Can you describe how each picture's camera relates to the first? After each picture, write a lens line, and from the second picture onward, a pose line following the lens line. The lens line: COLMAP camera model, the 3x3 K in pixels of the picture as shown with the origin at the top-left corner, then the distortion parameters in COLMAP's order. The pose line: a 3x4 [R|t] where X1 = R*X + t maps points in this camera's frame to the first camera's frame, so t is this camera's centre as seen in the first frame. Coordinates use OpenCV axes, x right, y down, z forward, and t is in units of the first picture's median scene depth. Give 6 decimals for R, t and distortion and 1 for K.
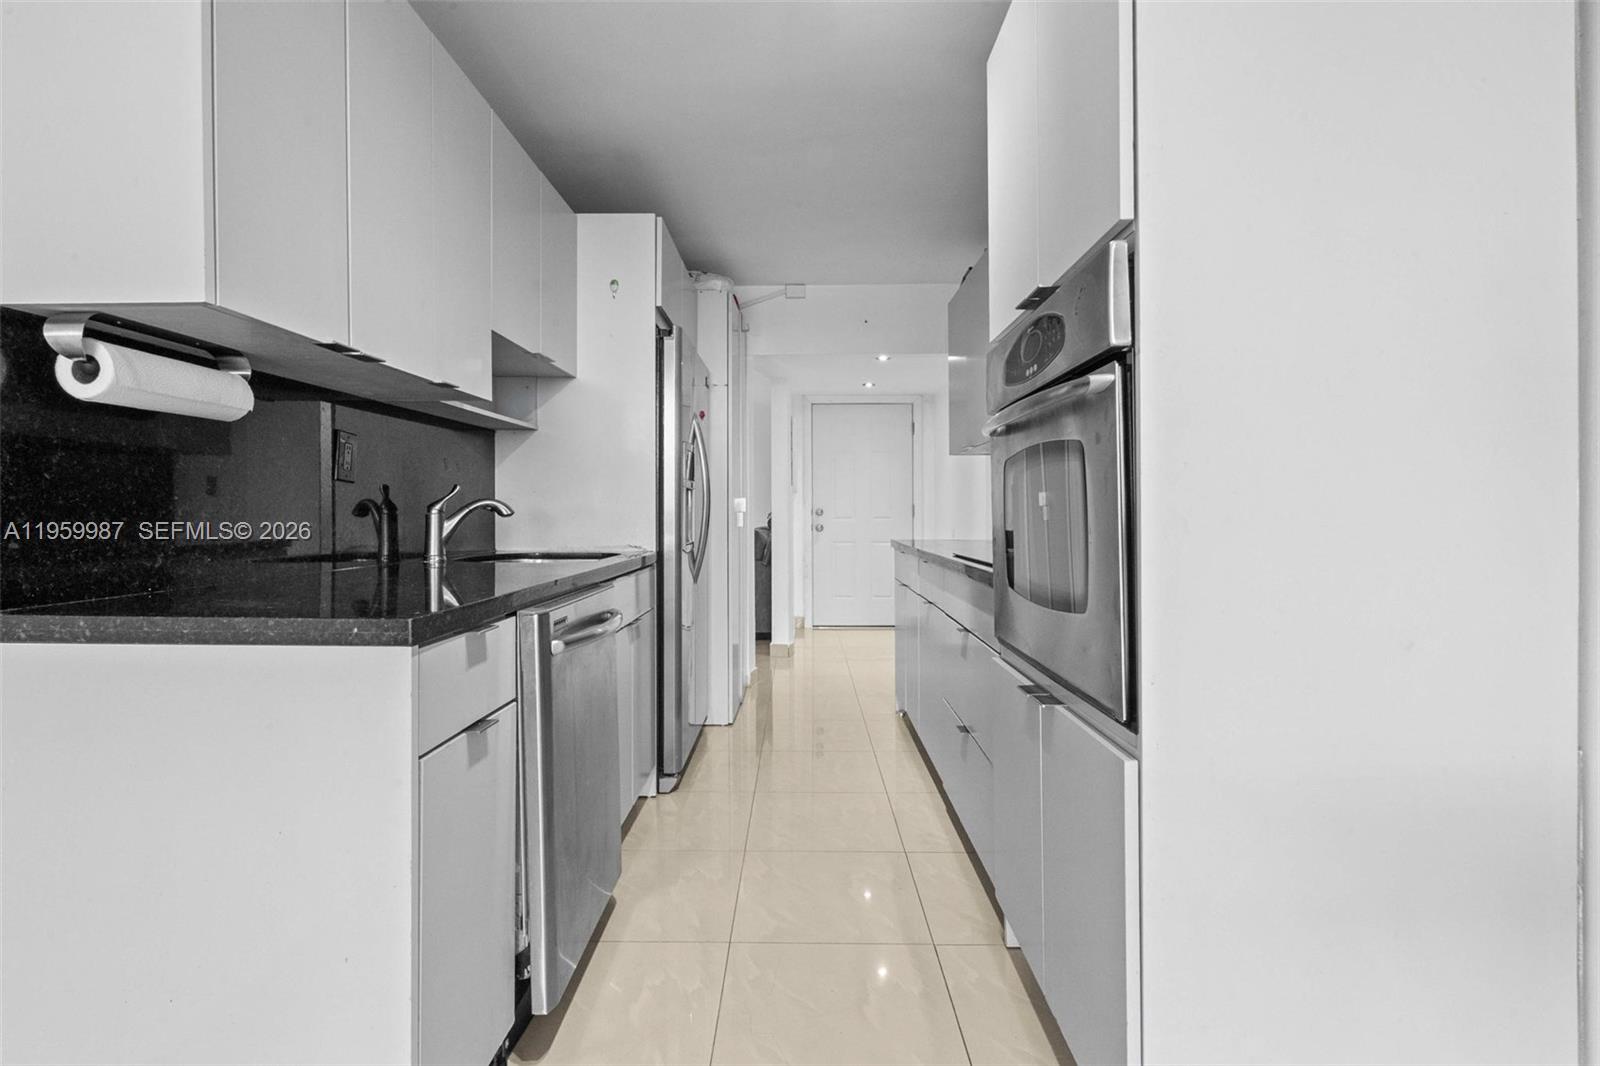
lens RADIAL K [[745.1, 0, 796.7], [0, 745.1, 505.5], [0, 0, 1]] dist [-0.001491, -0.000450]
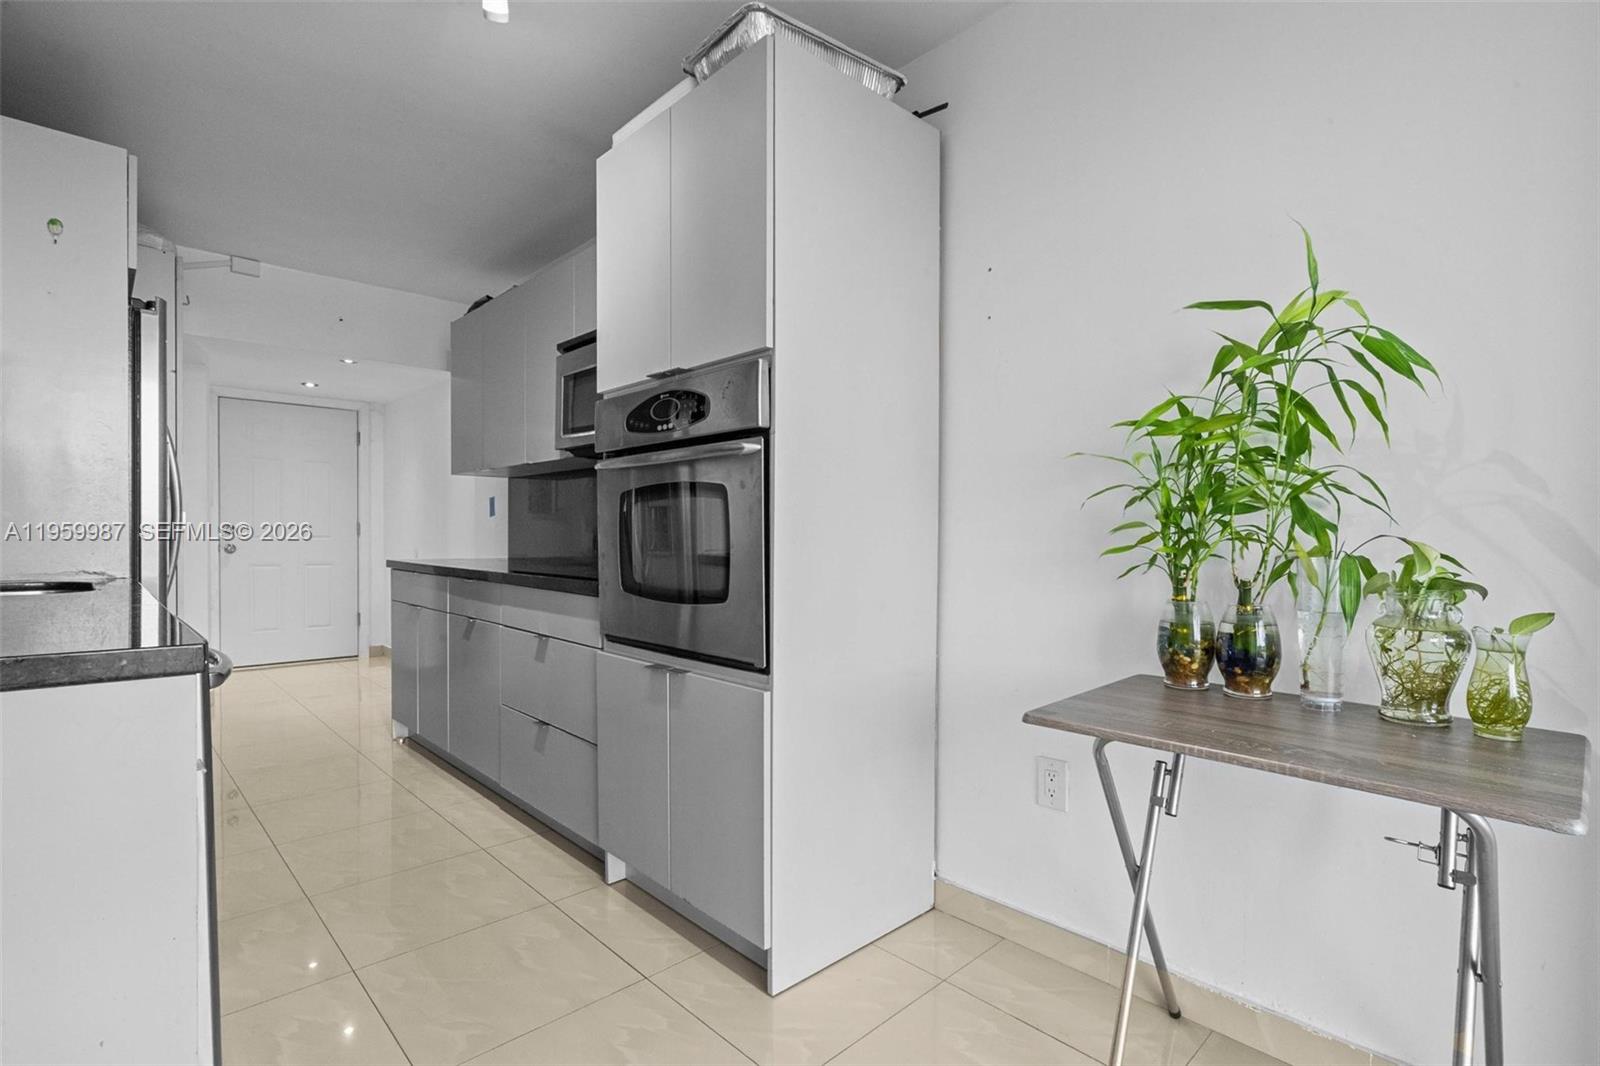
lens RADIAL K [[745.3, 0, 800.0], [0, 745.3, 533.0], [0, 0, 1]] dist [0.000476, 0.000168]
pose [[0.716940, 0.006605, 0.697103, -0.280743], [-0.013790, 0.999894, 0.004709, -0.000596], [-0.696998, -0.012989, 0.716955, -0.081361]]
